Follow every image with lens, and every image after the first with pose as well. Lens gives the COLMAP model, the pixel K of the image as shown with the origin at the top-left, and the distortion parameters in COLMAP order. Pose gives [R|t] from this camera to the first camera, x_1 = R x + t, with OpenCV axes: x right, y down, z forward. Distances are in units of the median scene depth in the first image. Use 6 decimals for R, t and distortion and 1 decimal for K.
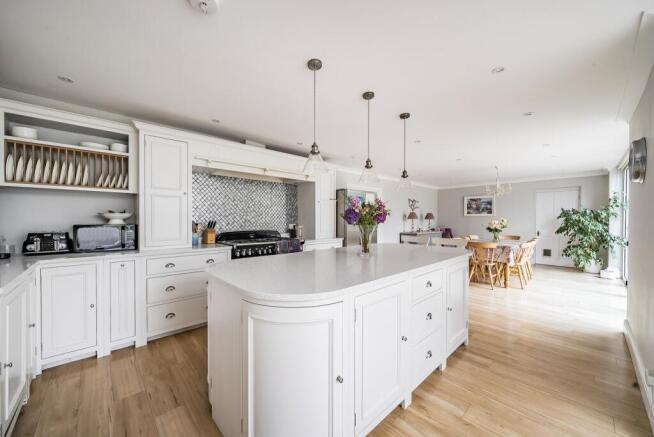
lens RADIAL K [[232.7, 0, 326.6], [0, 232.7, 220.1], [0, 0, 1]] dist [-0.002887, -0.000068]
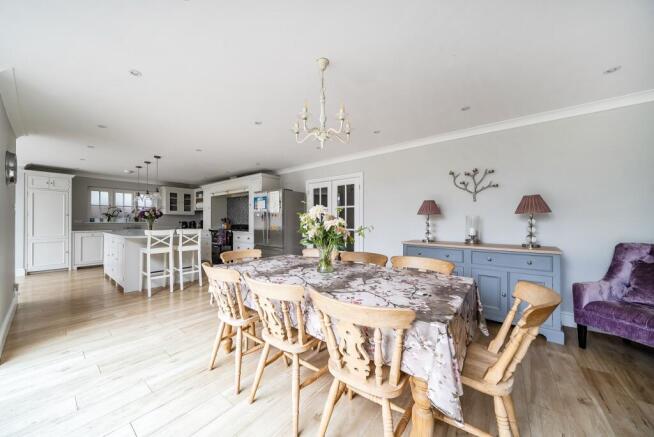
lens RADIAL K [[224.1, 0, 315.0], [0, 224.1, 219.4], [0, 0, 1]] dist [-0.000623, -0.000071]
pose [[0.156005, -0.009122, -0.987714, 1.637098], [-0.005783, 0.999932, -0.010148, 0.023635], [0.987739, 0.007295, 0.155942, 1.432334]]
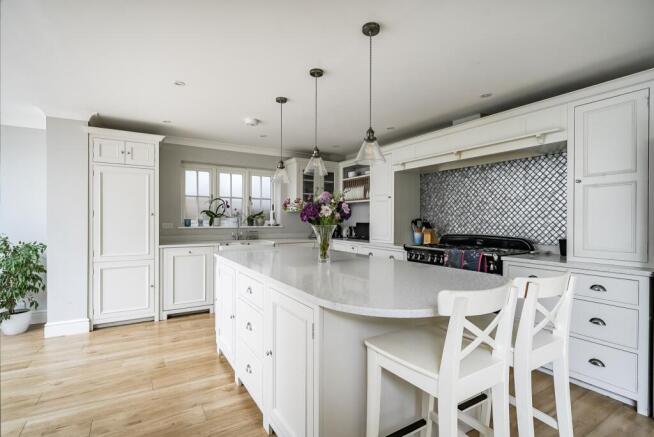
lens RADIAL K [[310.5, 0, 322.9], [0, 310.5, 219.7], [0, 0, 1]] dist [0.001222, 0.000048]
pose [[-0.179632, -0.001721, -0.983732, 0.797384], [-0.008230, 0.999966, -0.000247, 0.001953], [0.983699, 0.008052, -0.179640, 0.760252]]
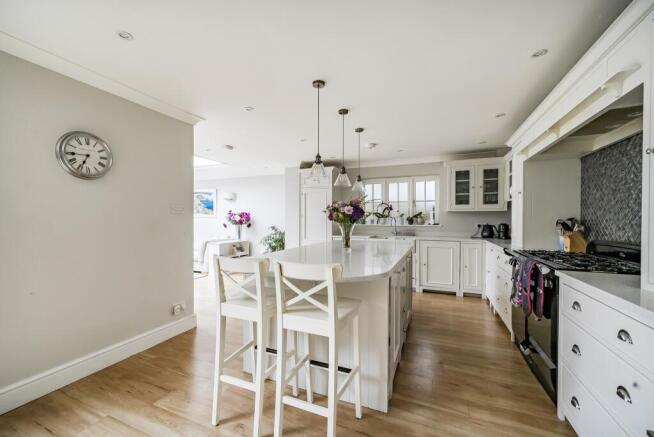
lens RADIAL K [[270.8, 0, 322.6], [0, 270.8, 219.2], [0, 0, 1]] dist [0.014570, 0.000041]
pose [[-0.900214, -0.002945, -0.435439, 0.521275], [-0.005752, 0.999970, 0.005129, -0.001946], [0.435411, 0.007122, -0.900204, 1.362876]]
